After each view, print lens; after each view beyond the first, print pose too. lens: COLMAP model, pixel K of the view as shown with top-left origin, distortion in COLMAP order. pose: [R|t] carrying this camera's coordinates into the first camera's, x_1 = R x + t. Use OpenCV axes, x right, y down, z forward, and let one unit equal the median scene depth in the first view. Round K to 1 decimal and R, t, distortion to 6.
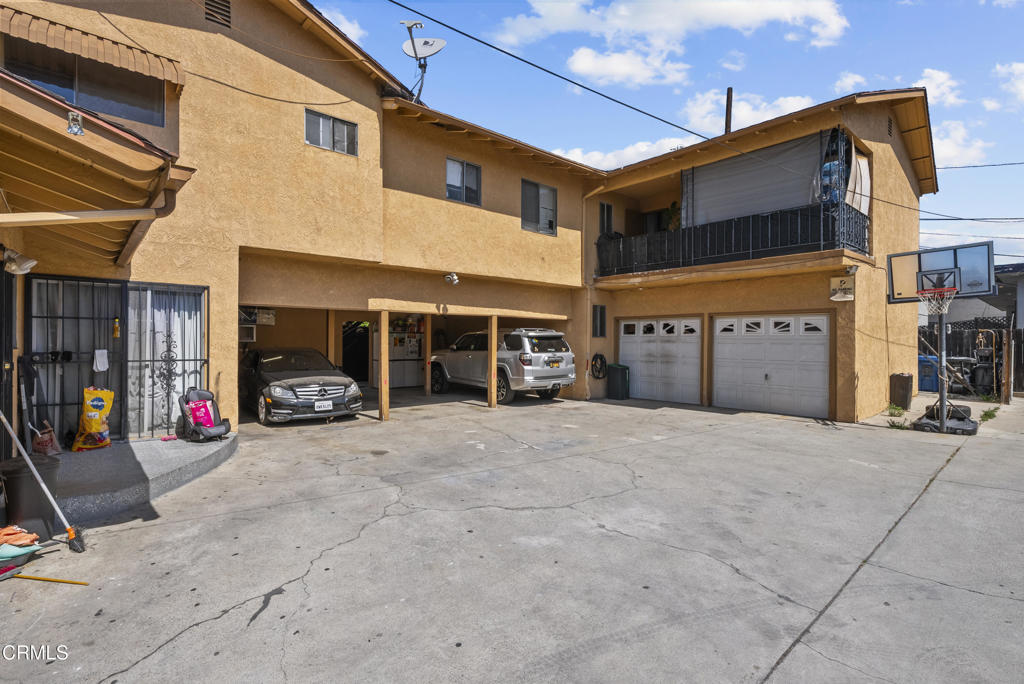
lens RADIAL K [[486.3, 0, 512.8], [0, 486.3, 343.4], [0, 0, 1]] dist [0.000830, -0.000795]
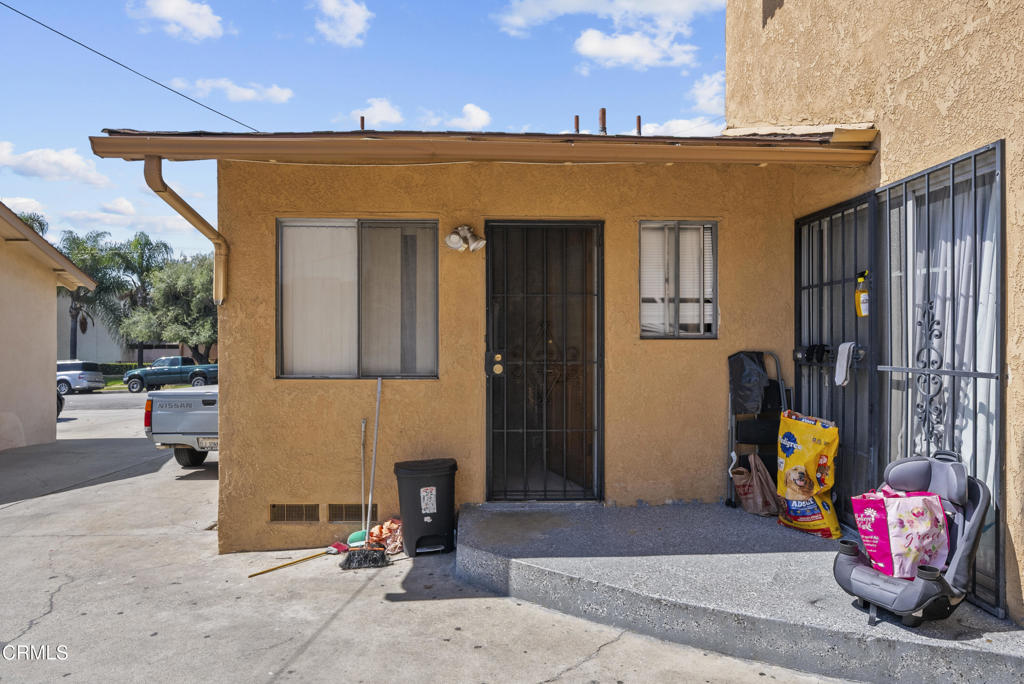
lens RADIAL K [[629.6, 0, 504.9], [0, 629.6, 341.5], [0, 0, 1]] dist [-0.004528, -0.001255]
pose [[-0.647033, -0.004314, -0.762450, -0.088349], [-0.000553, 0.999986, -0.005189, 0.010899], [0.762462, -0.002935, -0.647026, 0.803085]]
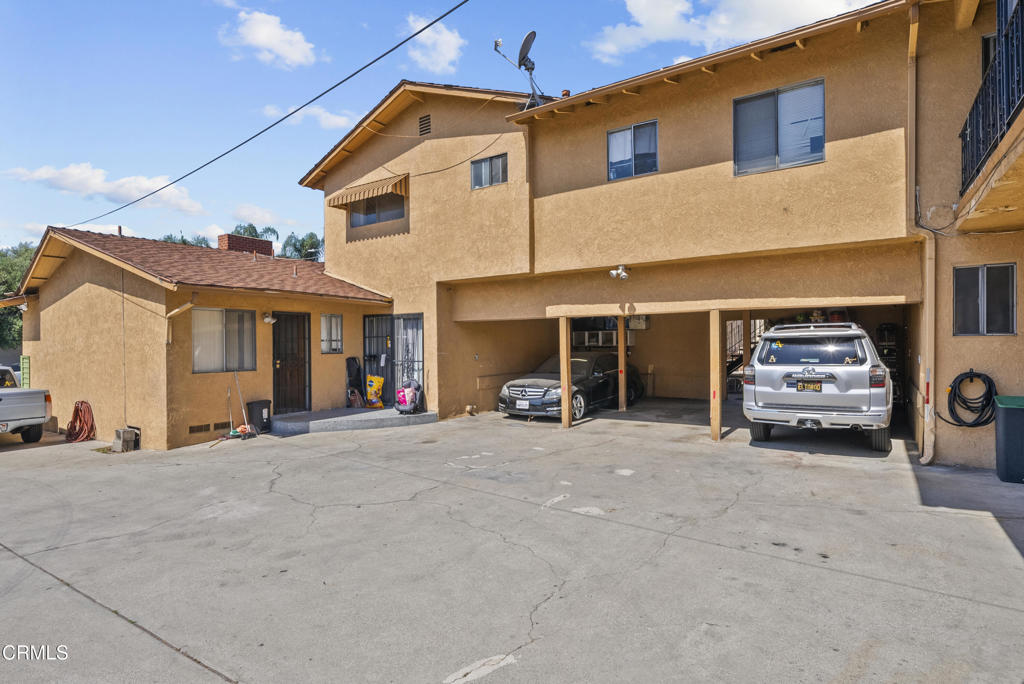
lens RADIAL K [[541.1, 0, 509.7], [0, 541.1, 345.1], [0, 0, 1]] dist [0.000285, 0.000678]
pose [[0.250914, -0.000733, -0.968009, 0.836008], [0.009321, 0.999955, 0.001659, -0.013397], [0.967964, -0.009440, 0.250910, 0.662811]]
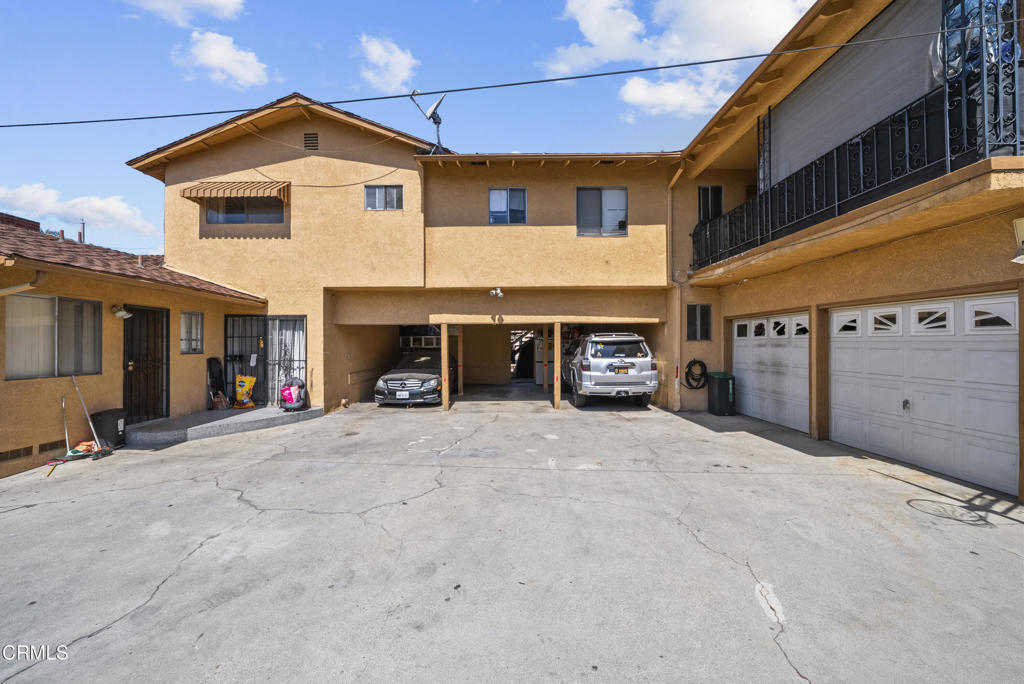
lens RADIAL K [[383.4, 0, 511.2], [0, 383.4, 343.7], [0, 0, 1]] dist [-0.004435, -0.000174]
pose [[0.752260, -0.009354, -0.658801, 0.564325], [0.005603, 0.999954, -0.007800, -0.006721], [0.658843, 0.002177, 0.752277, 0.391242]]
